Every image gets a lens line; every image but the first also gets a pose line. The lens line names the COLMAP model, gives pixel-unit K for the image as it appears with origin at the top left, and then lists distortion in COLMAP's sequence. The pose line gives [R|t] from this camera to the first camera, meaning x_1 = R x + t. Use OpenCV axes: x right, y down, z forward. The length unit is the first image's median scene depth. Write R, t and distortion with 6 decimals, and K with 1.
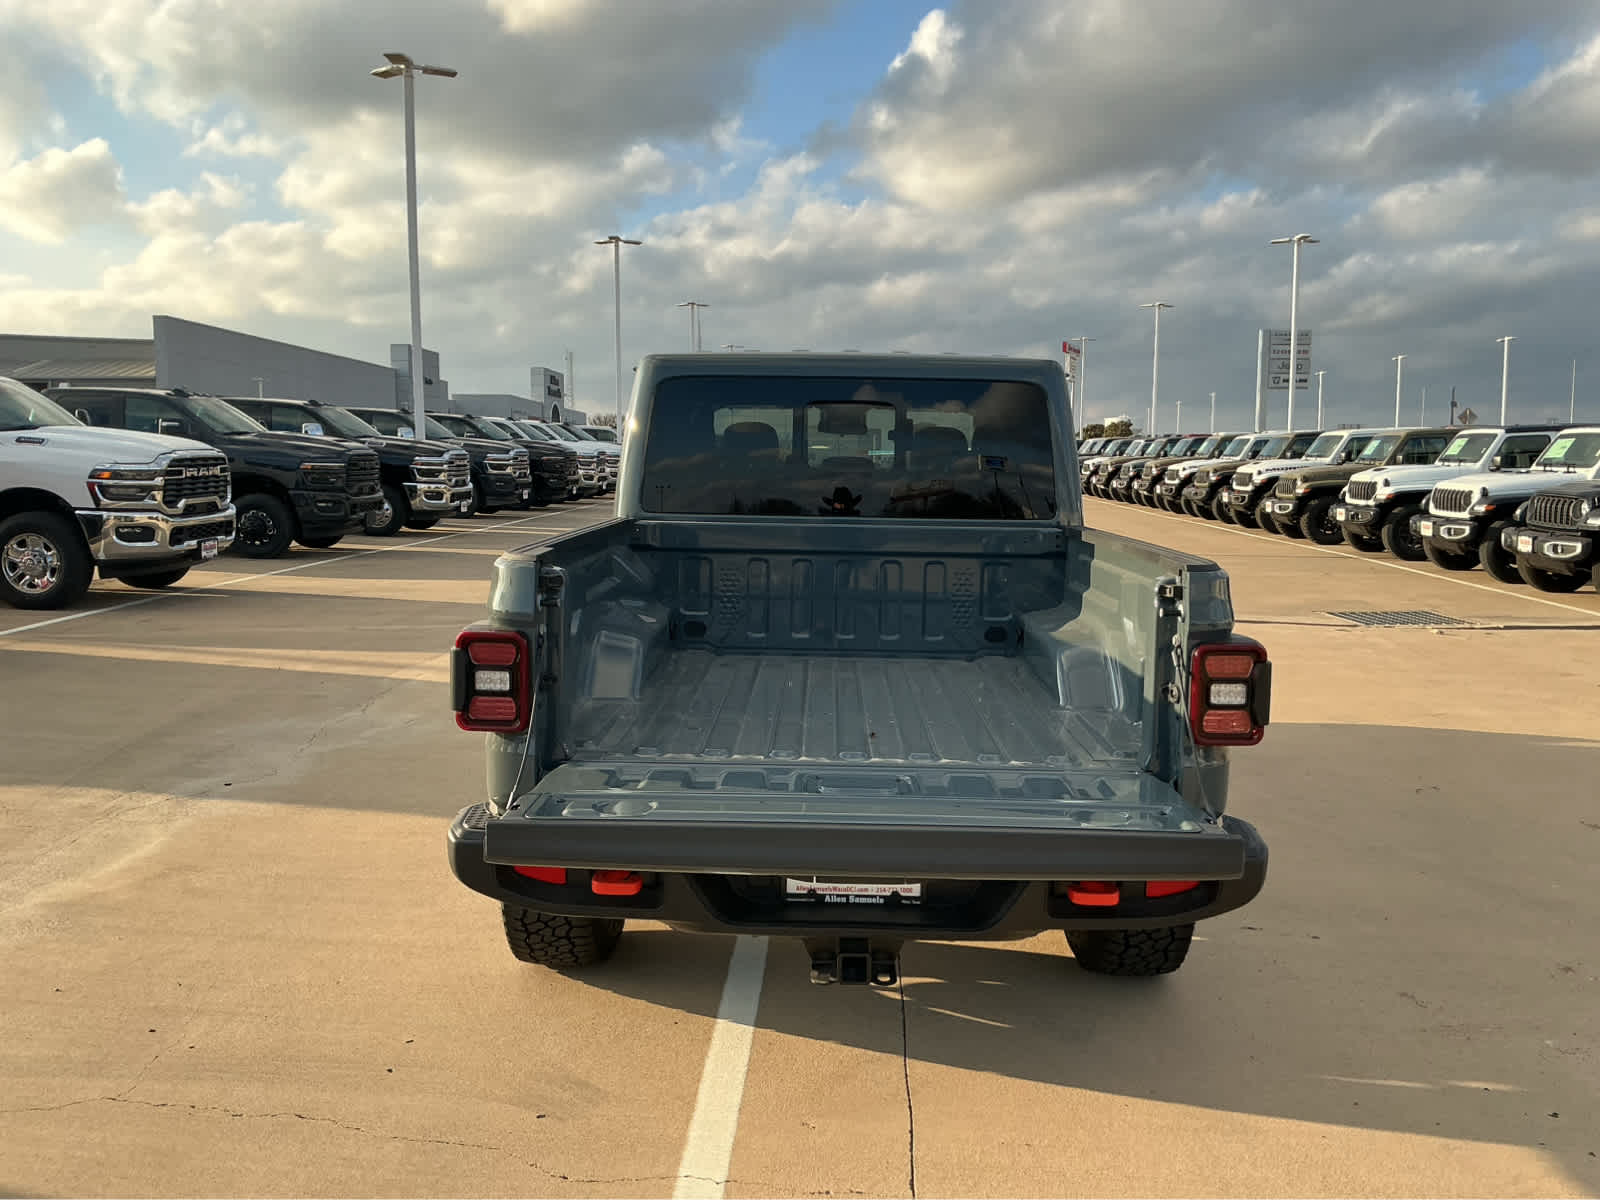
lens RADIAL K [[1336.8, 0, 805.3], [0, 1336.8, 590.0], [0, 0, 1]] dist [0.057733, -0.110066]
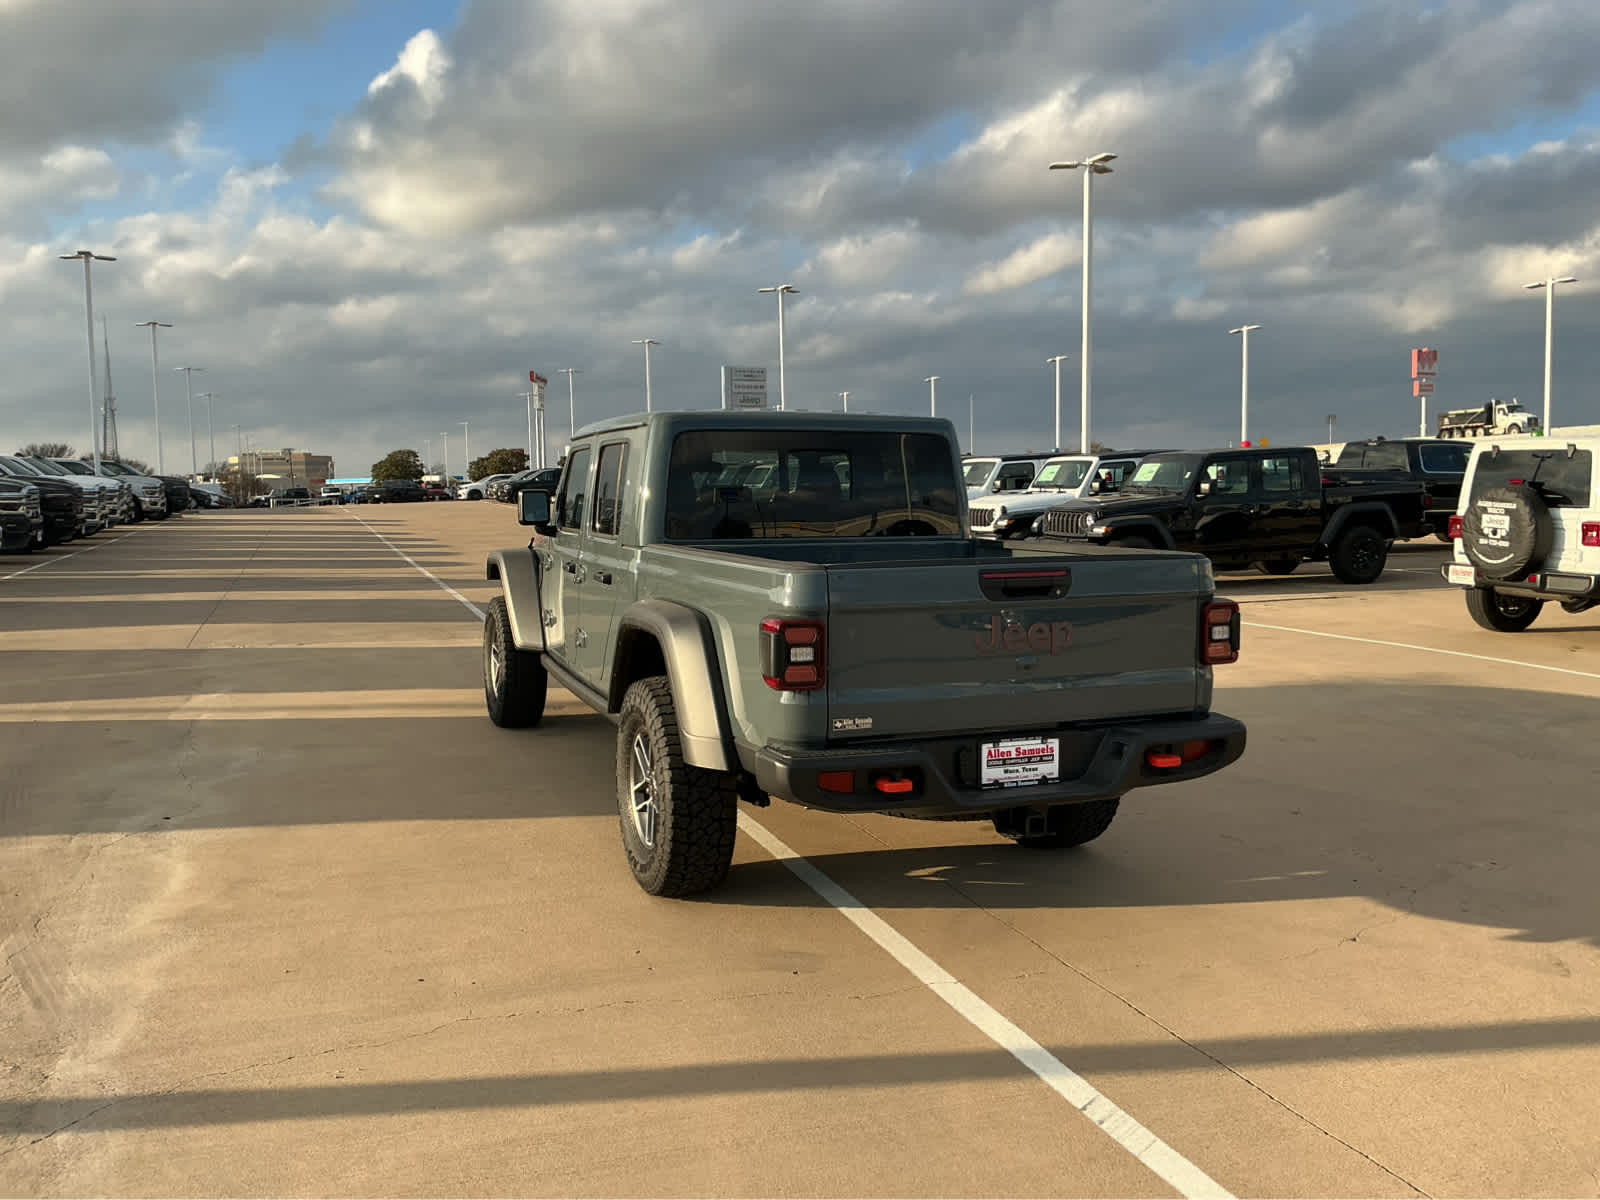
lens RADIAL K [[1336.8, 0, 811.2], [0, 1336.8, 597.3], [0, 0, 1]] dist [0.057733, -0.110066]
pose [[0.919643, -0.049042, 0.389681, -0.182640], [0.054778, 0.998492, -0.003614, 0.003110], [-0.388916, 0.024670, 0.920943, -0.073540]]
